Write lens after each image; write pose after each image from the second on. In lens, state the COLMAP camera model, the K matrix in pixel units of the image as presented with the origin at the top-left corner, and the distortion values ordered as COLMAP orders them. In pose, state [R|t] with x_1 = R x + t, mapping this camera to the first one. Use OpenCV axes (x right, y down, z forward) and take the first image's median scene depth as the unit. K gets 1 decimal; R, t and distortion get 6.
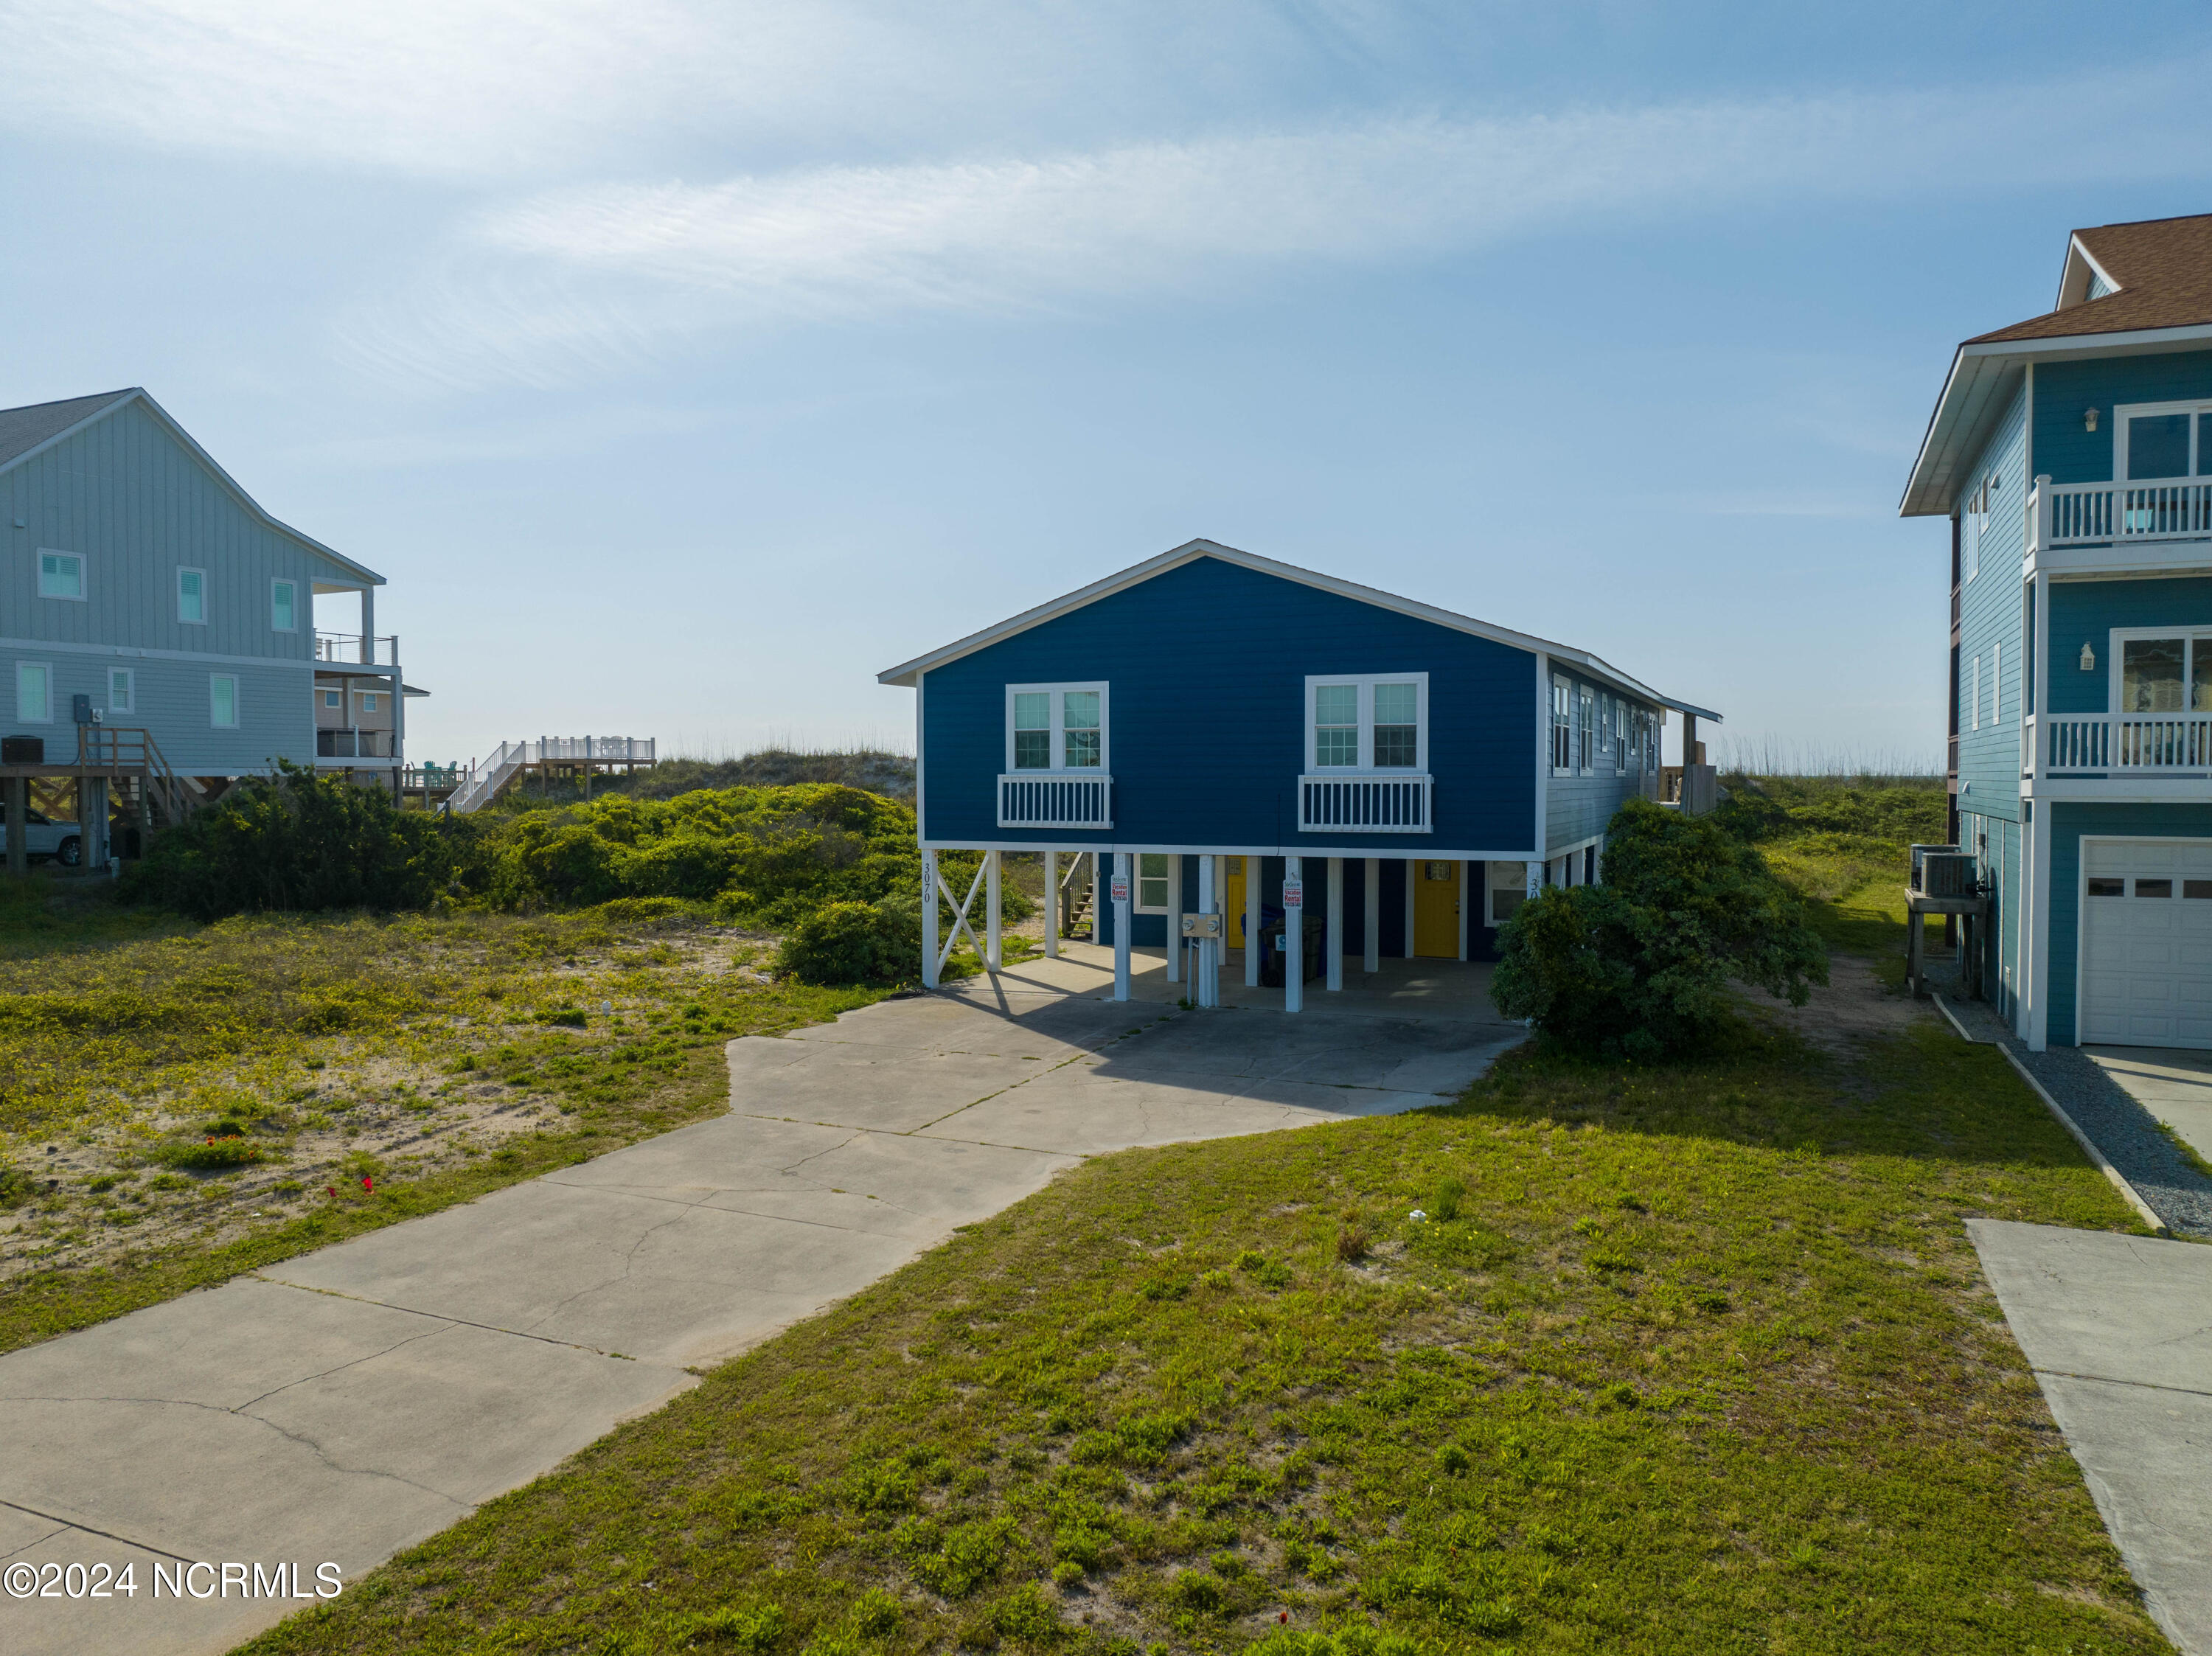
lens RADIAL K [[1570.9, 0, 1106.0], [0, 1570.9, 828.0], [0, 0, 1]] dist [-0.031407, -0.007237]
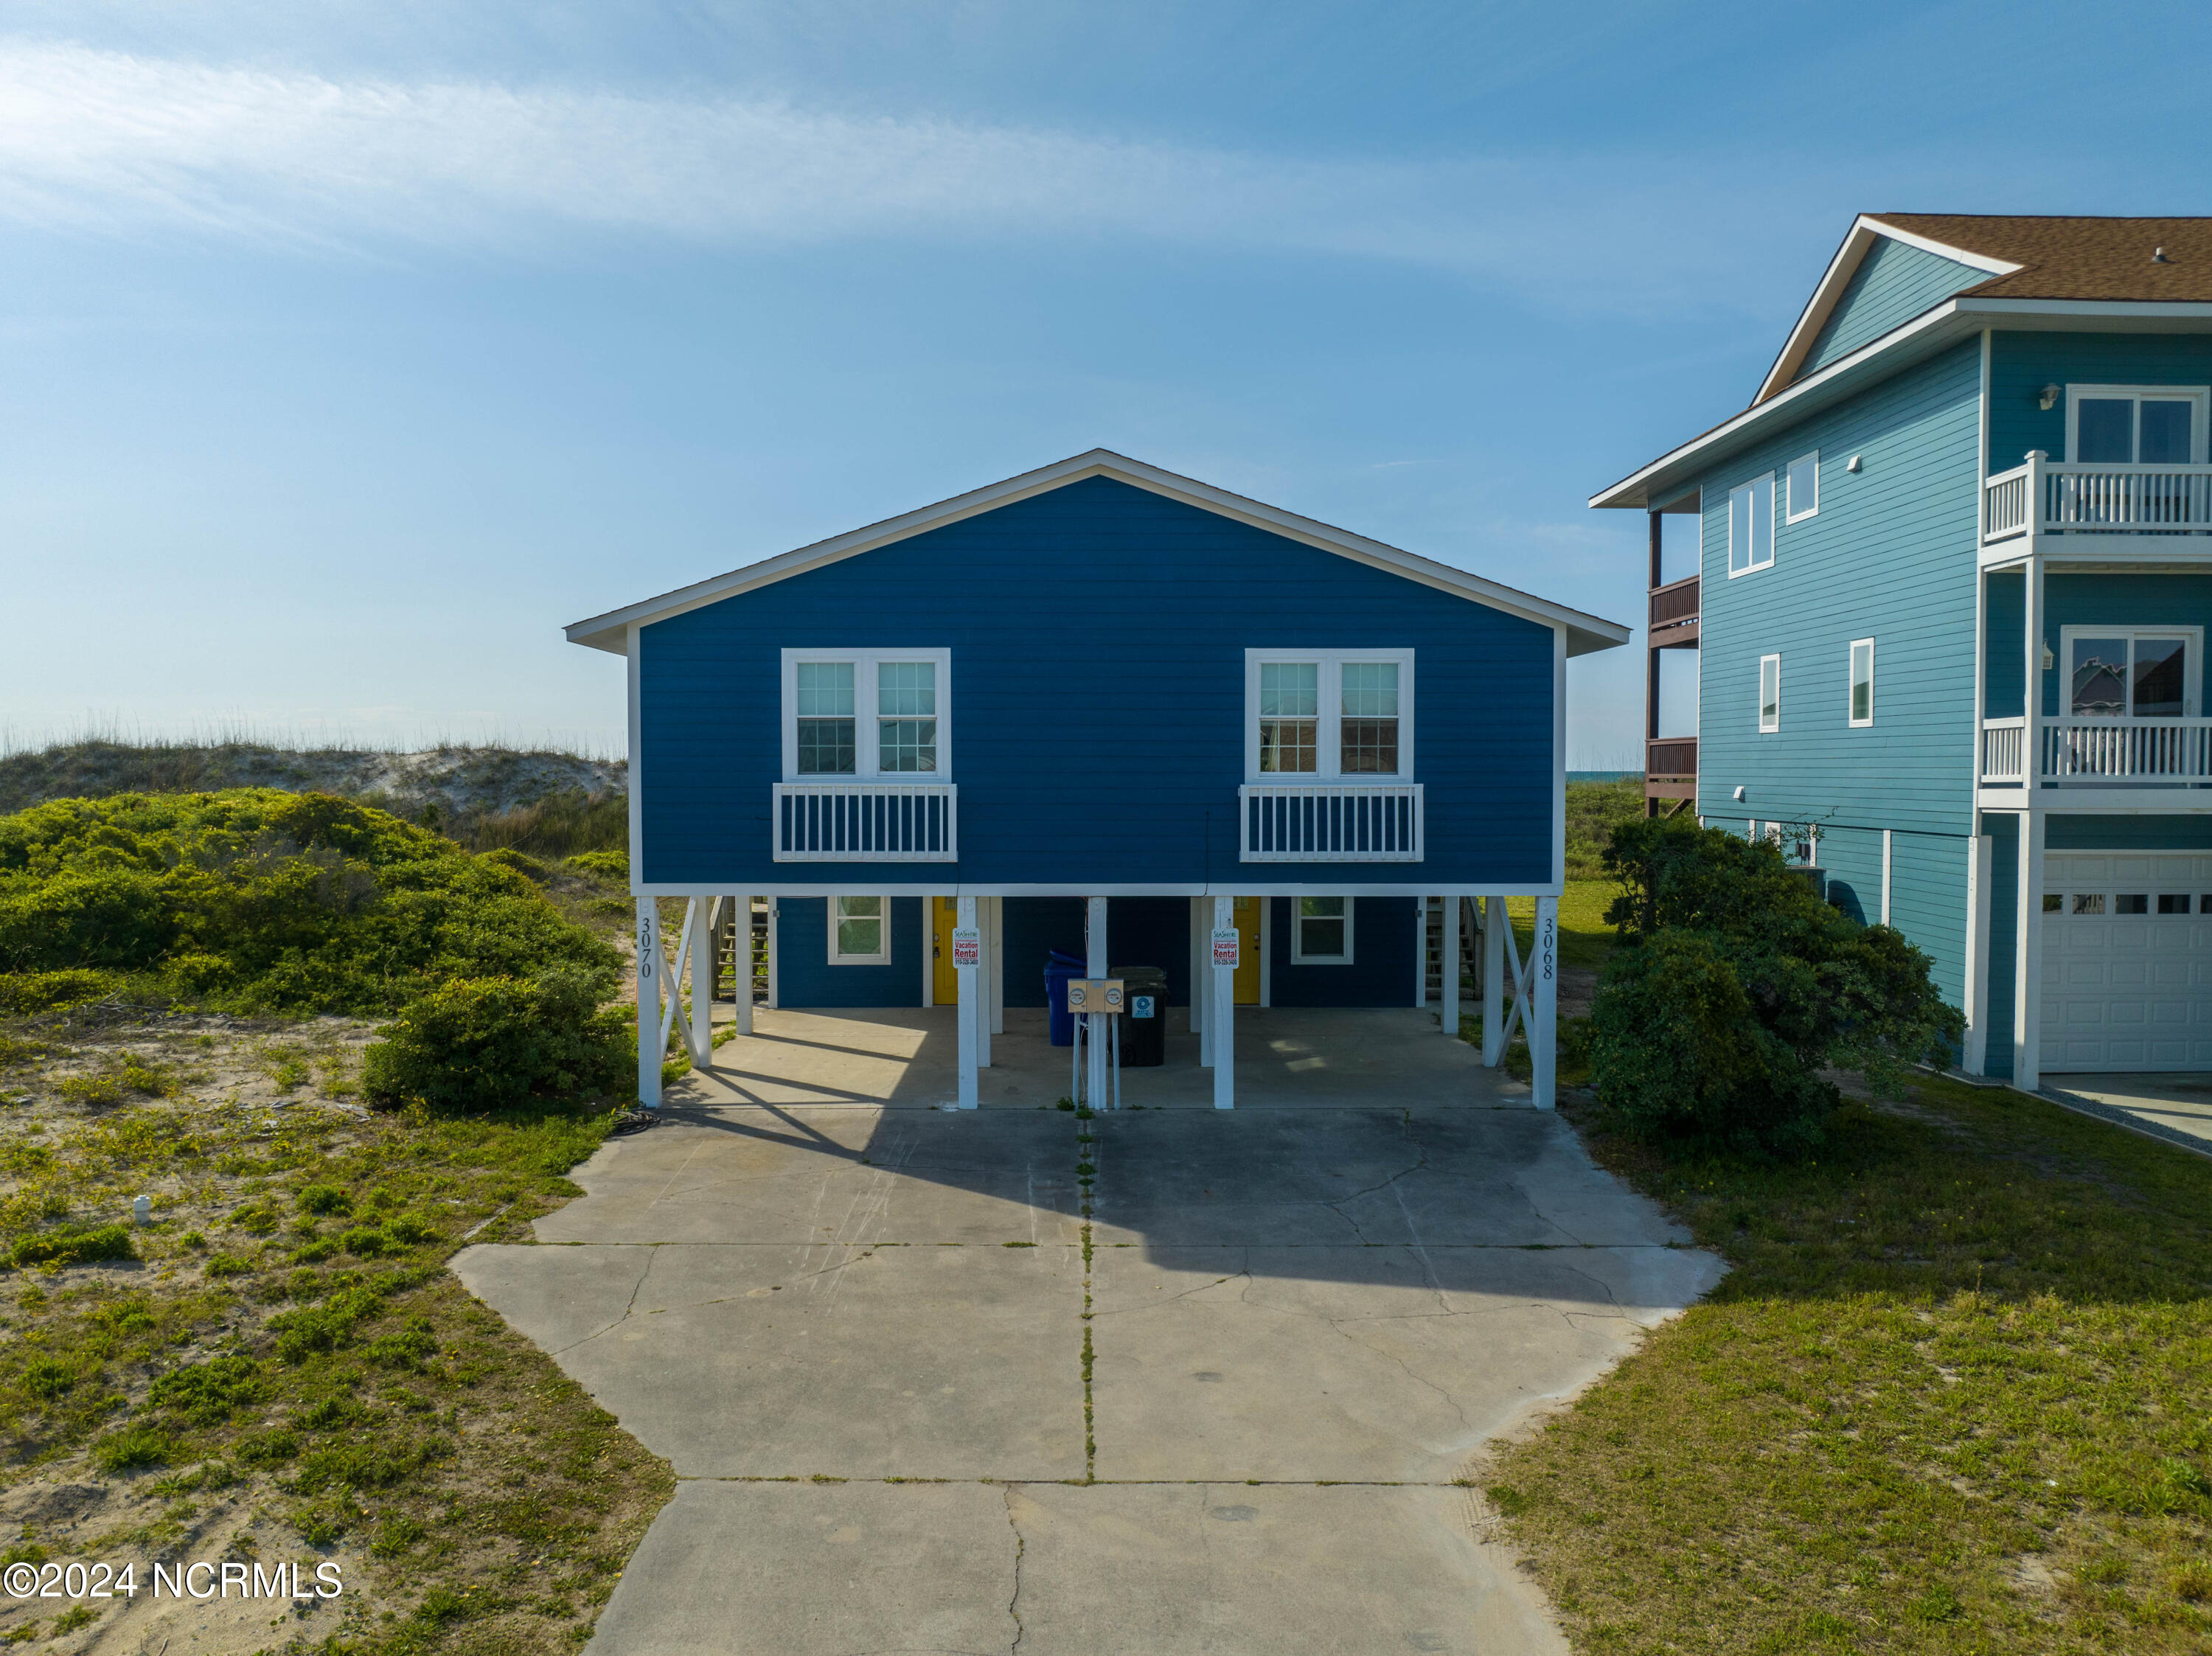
lens RADIAL K [[1587.2, 0, 1113.0], [0, 1587.2, 789.5], [0, 0, 1]] dist [-0.062279, 0.042137]
pose [[0.909912, -0.003787, 0.414784, -0.222666], [0.012657, 0.999746, -0.018636, -0.017523], [-0.414608, 0.022207, 0.909729, 0.337358]]
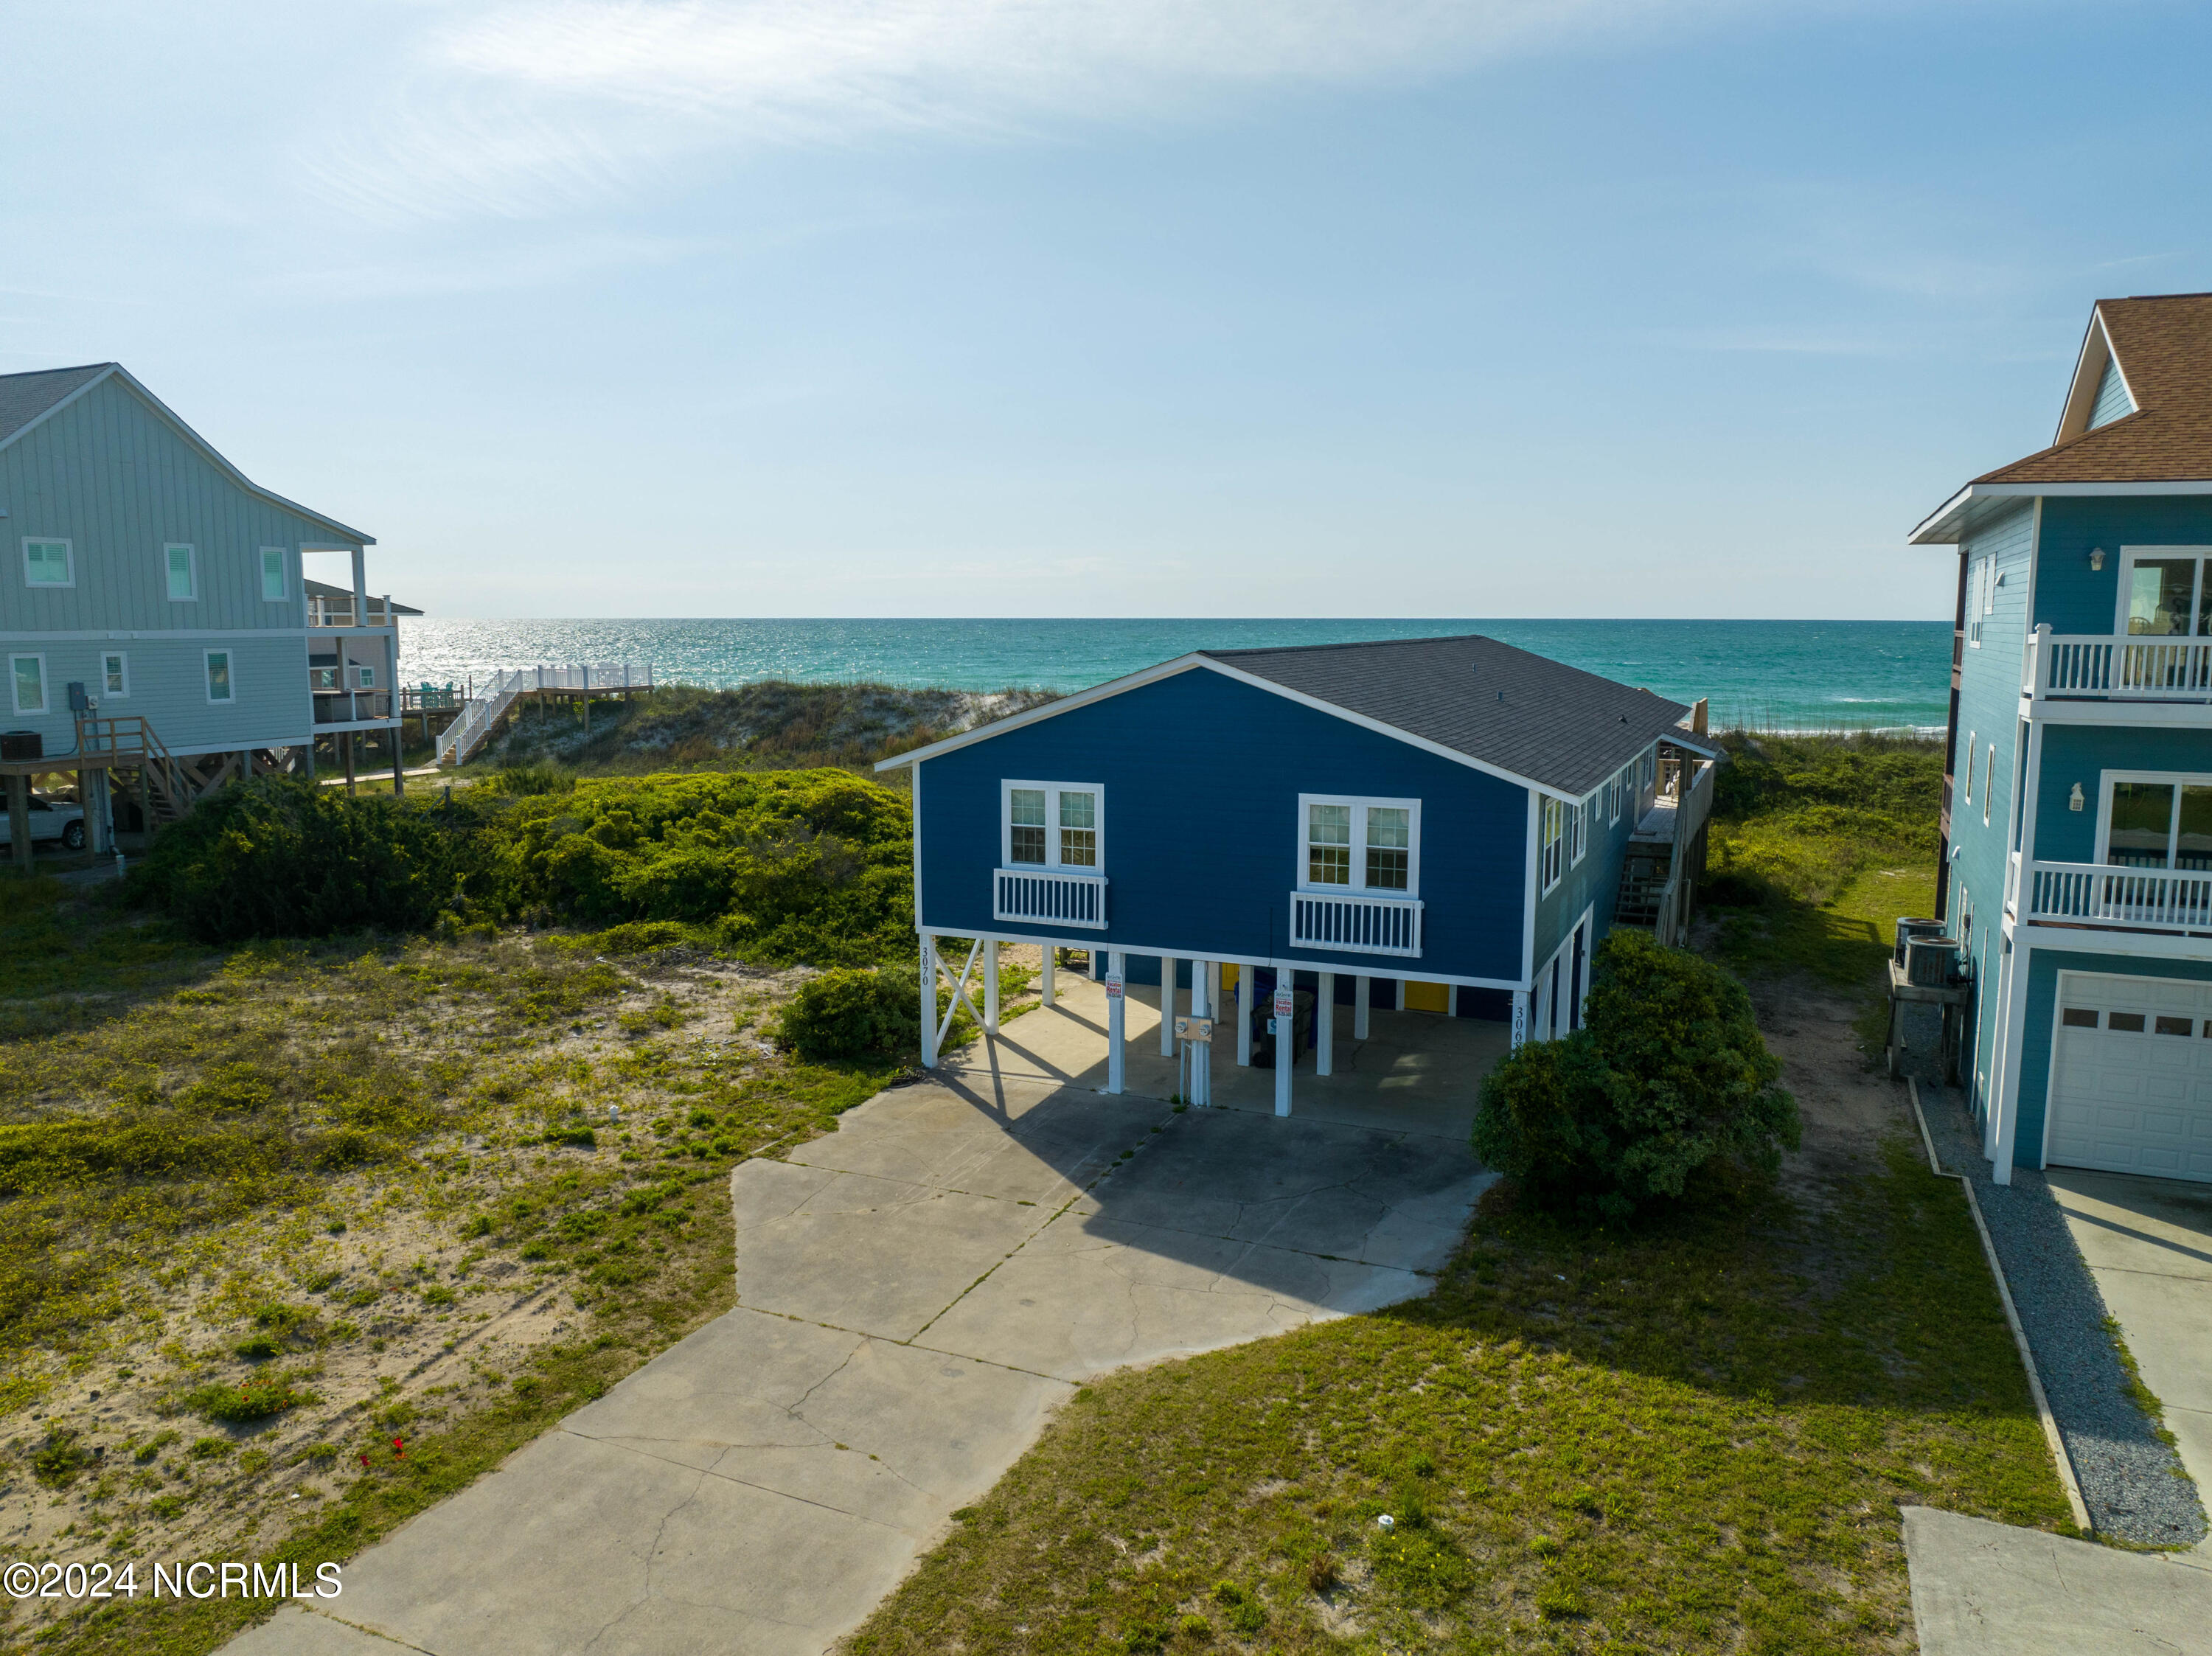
lens RADIAL K [[1577.5, 0, 1106.0], [0, 1577.5, 828.0], [0, 0, 1]] dist [-0.036543, 0.003768]
pose [[0.999997, 0.002074, -0.001299, 0.004544], [-0.001934, 0.994972, 0.100134, -0.166356], [0.001500, -0.100131, 0.994973, -0.006287]]
